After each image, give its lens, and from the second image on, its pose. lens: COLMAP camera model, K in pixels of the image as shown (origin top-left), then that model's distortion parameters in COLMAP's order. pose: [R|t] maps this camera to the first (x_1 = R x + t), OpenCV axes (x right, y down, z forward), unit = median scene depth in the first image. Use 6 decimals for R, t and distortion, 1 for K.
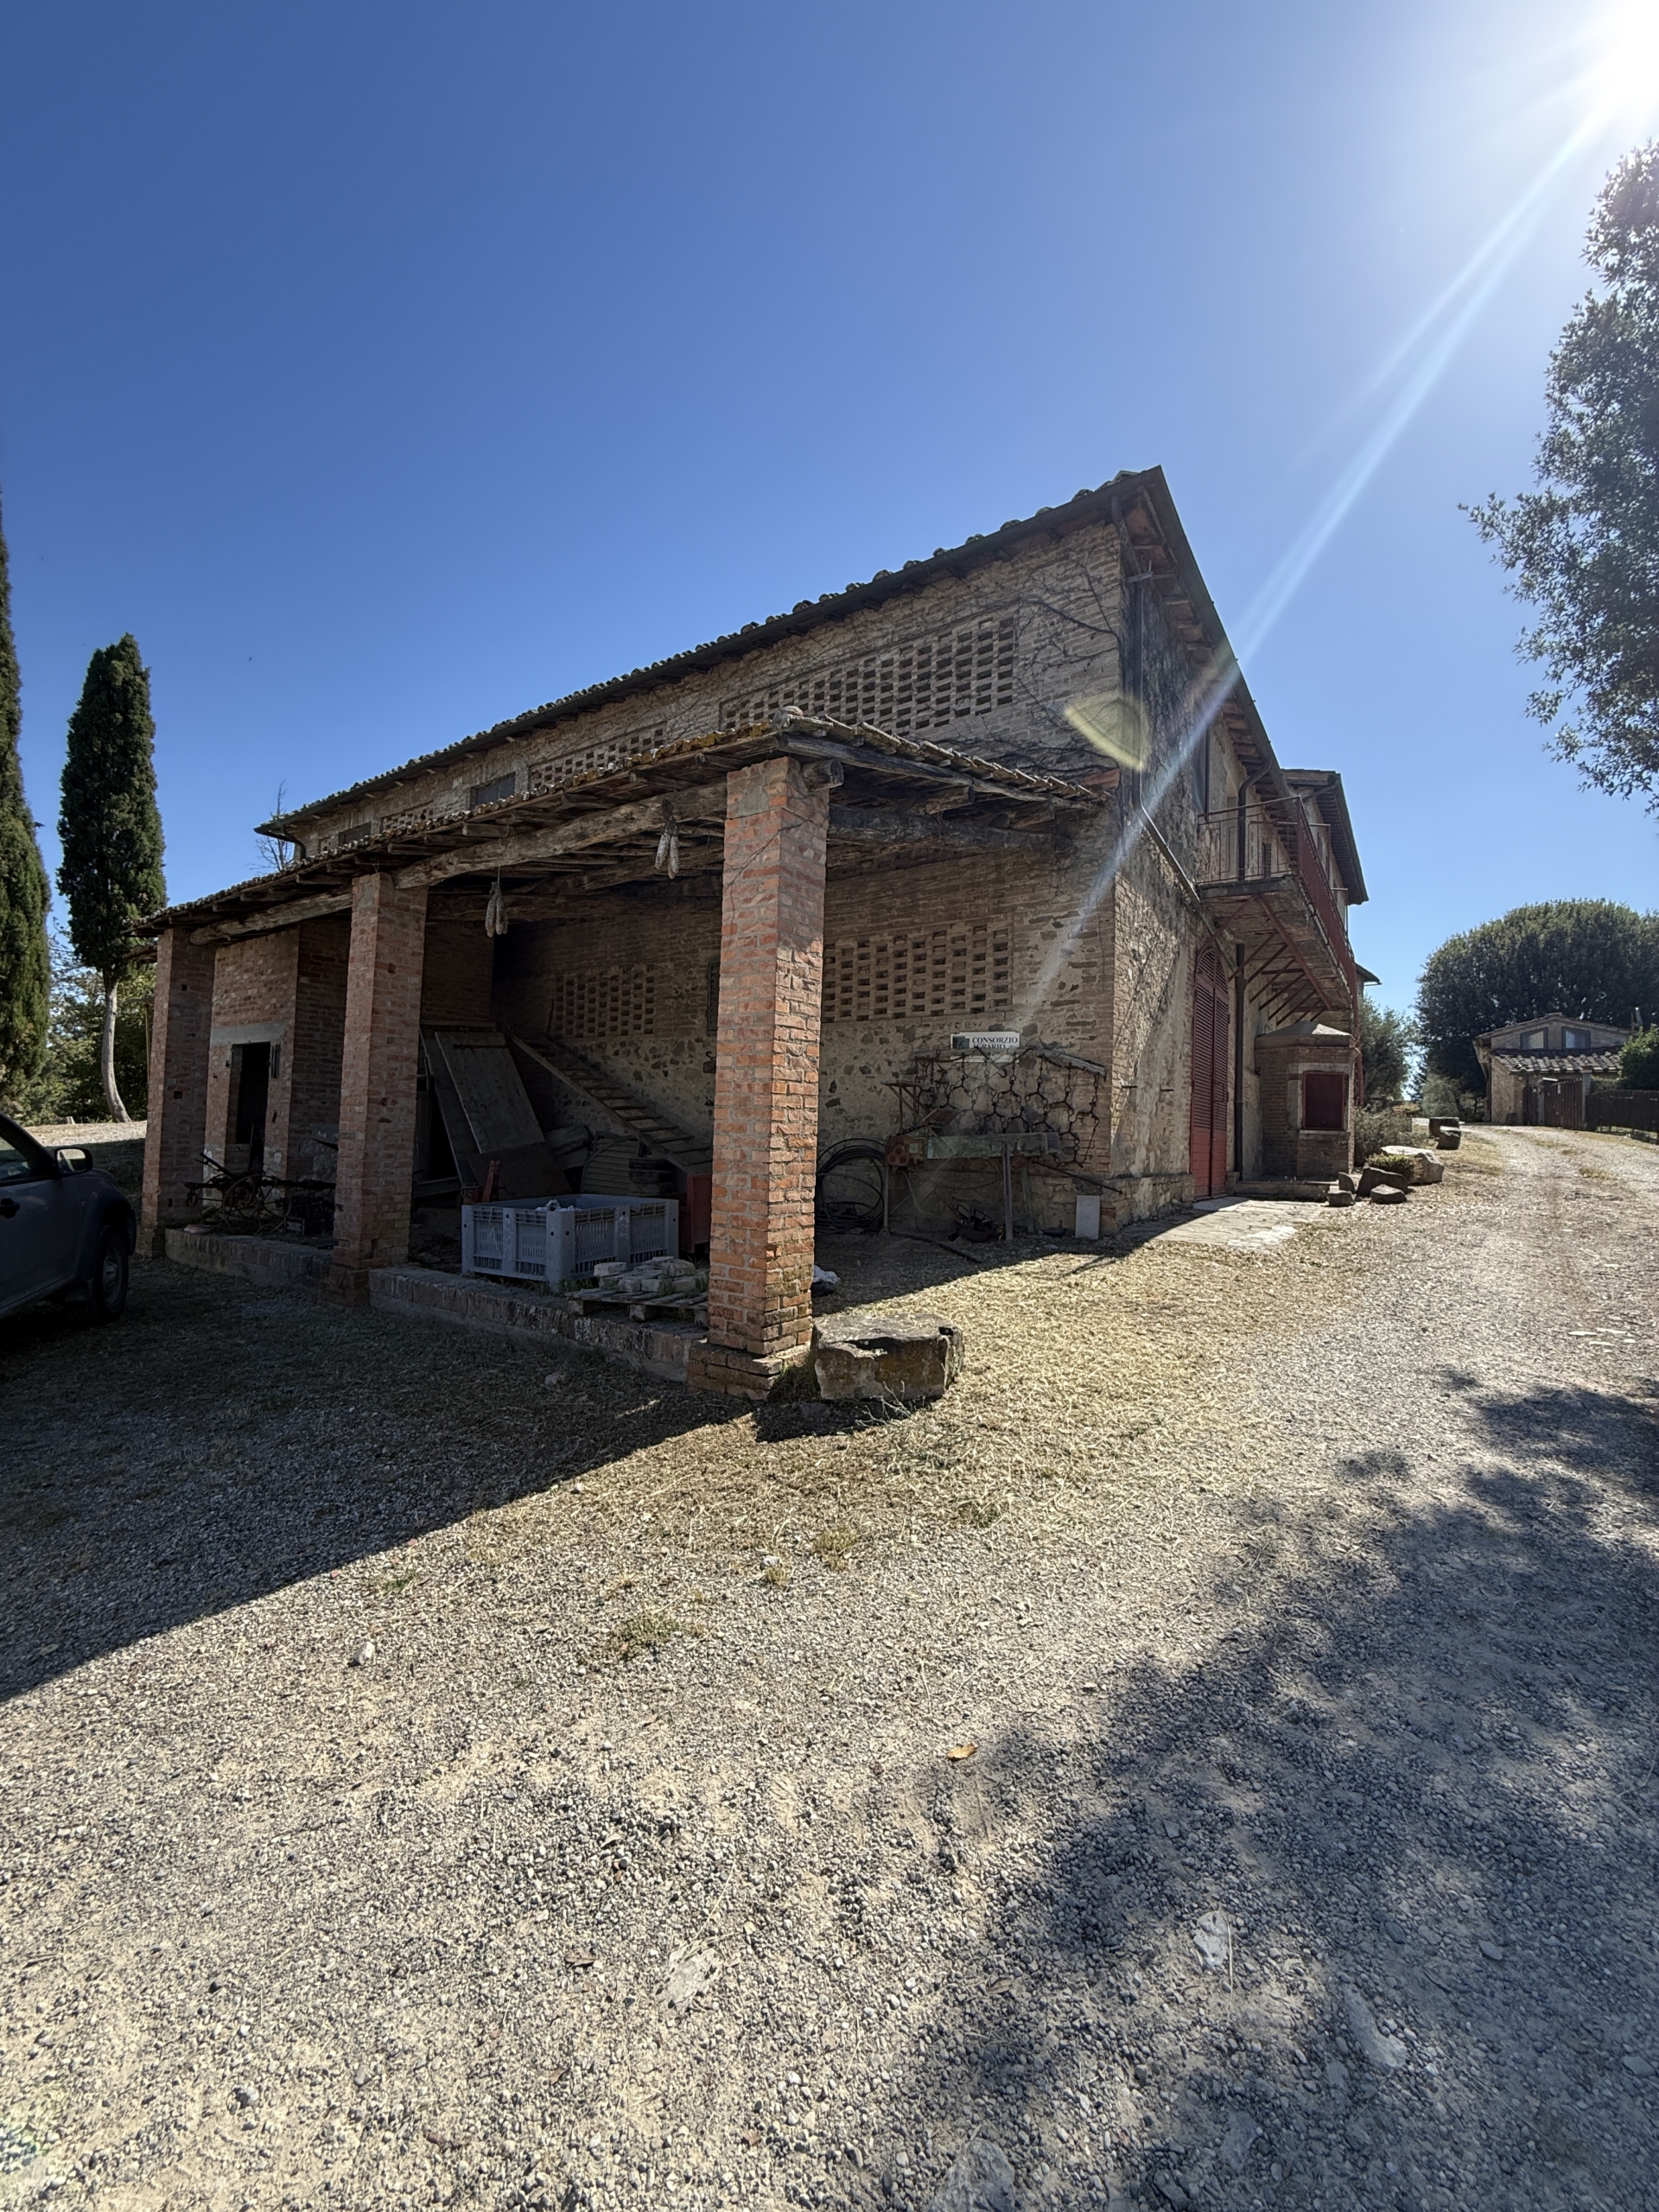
lens RADIAL K [[884.8, 0, 826.9], [0, 884.8, 1099.9], [0, 0, 1]] dist [-0.000507, 0.000226]
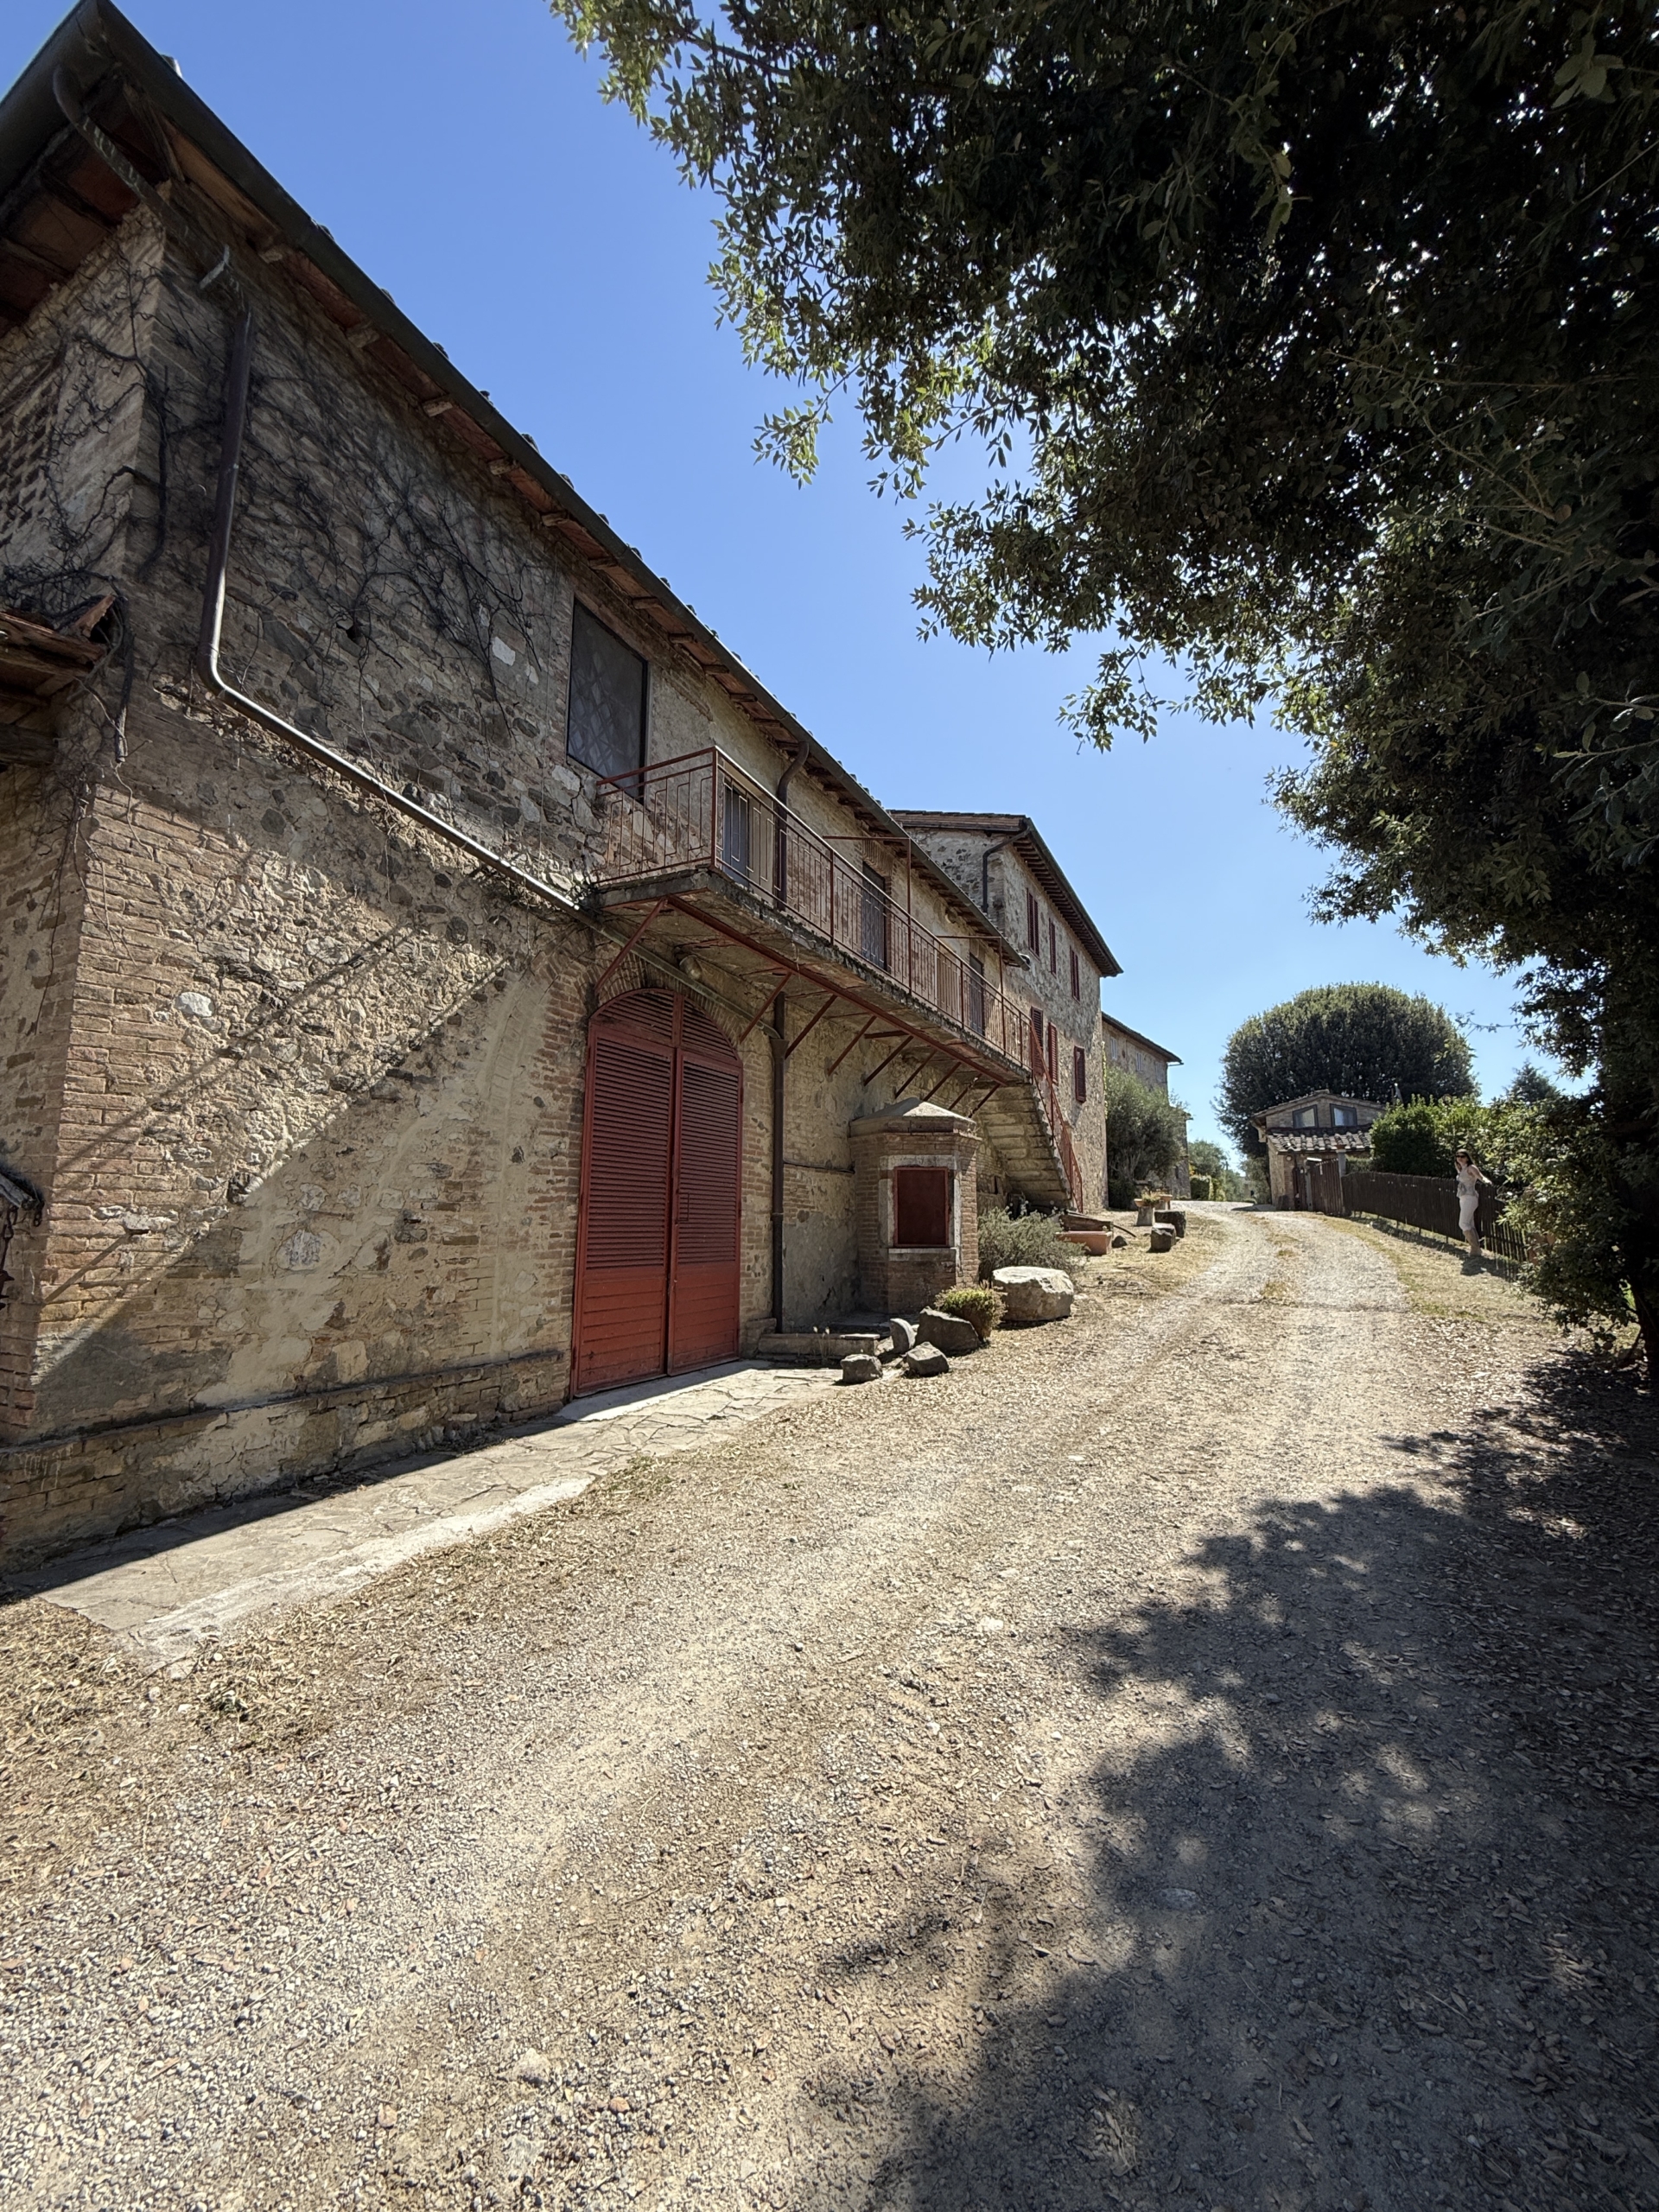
lens RADIAL K [[884.8, 0, 819.1], [0, 884.8, 1099.1], [0, 0, 1]] dist [-0.000507, 0.000226]
pose [[0.991824, -0.010192, 0.127209, 0.165874], [0.022526, 0.995136, -0.095905, -0.008176], [-0.125613, 0.097986, 0.987229, 0.121499]]
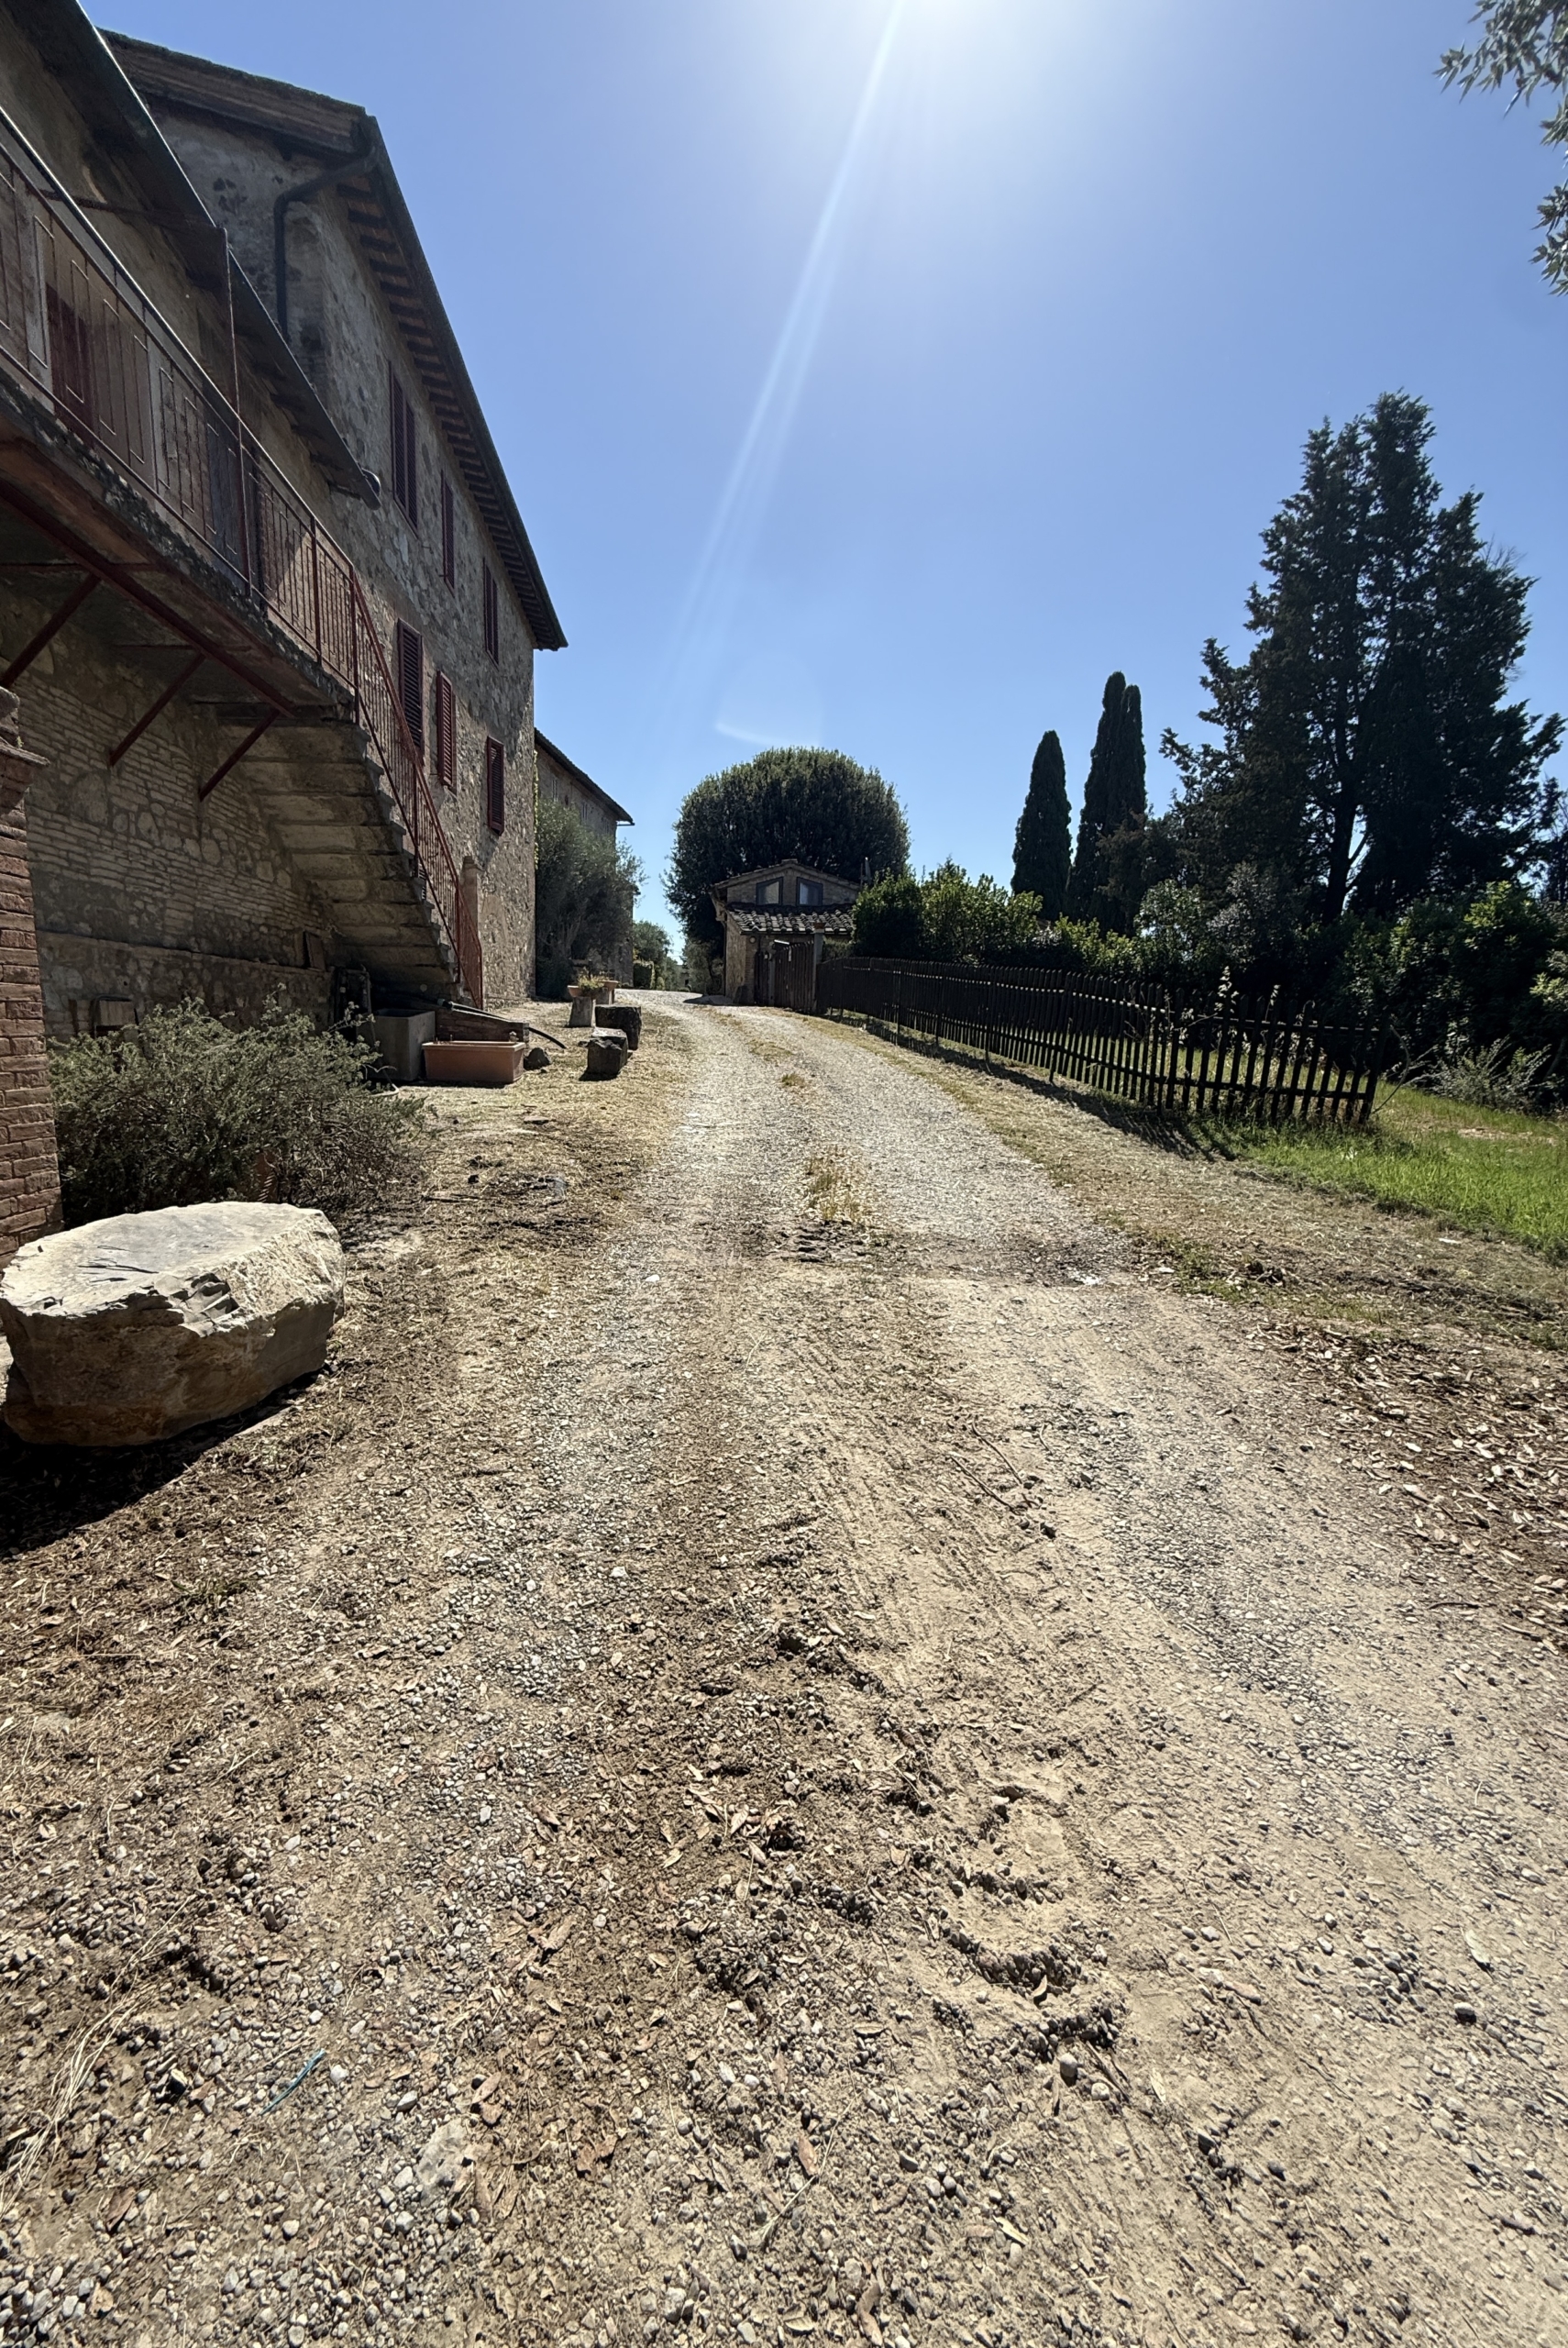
lens RADIAL K [[960.4, 0, 695.9], [0, 960.4, 1162.3], [0, 0, 1]] dist [0.001357, 0.000097]
pose [[0.830646, -0.101113, 0.547544, 0.267495], [-0.013893, 0.979303, 0.201921, -0.003171], [-0.556628, -0.175332, 0.812049, 0.316246]]
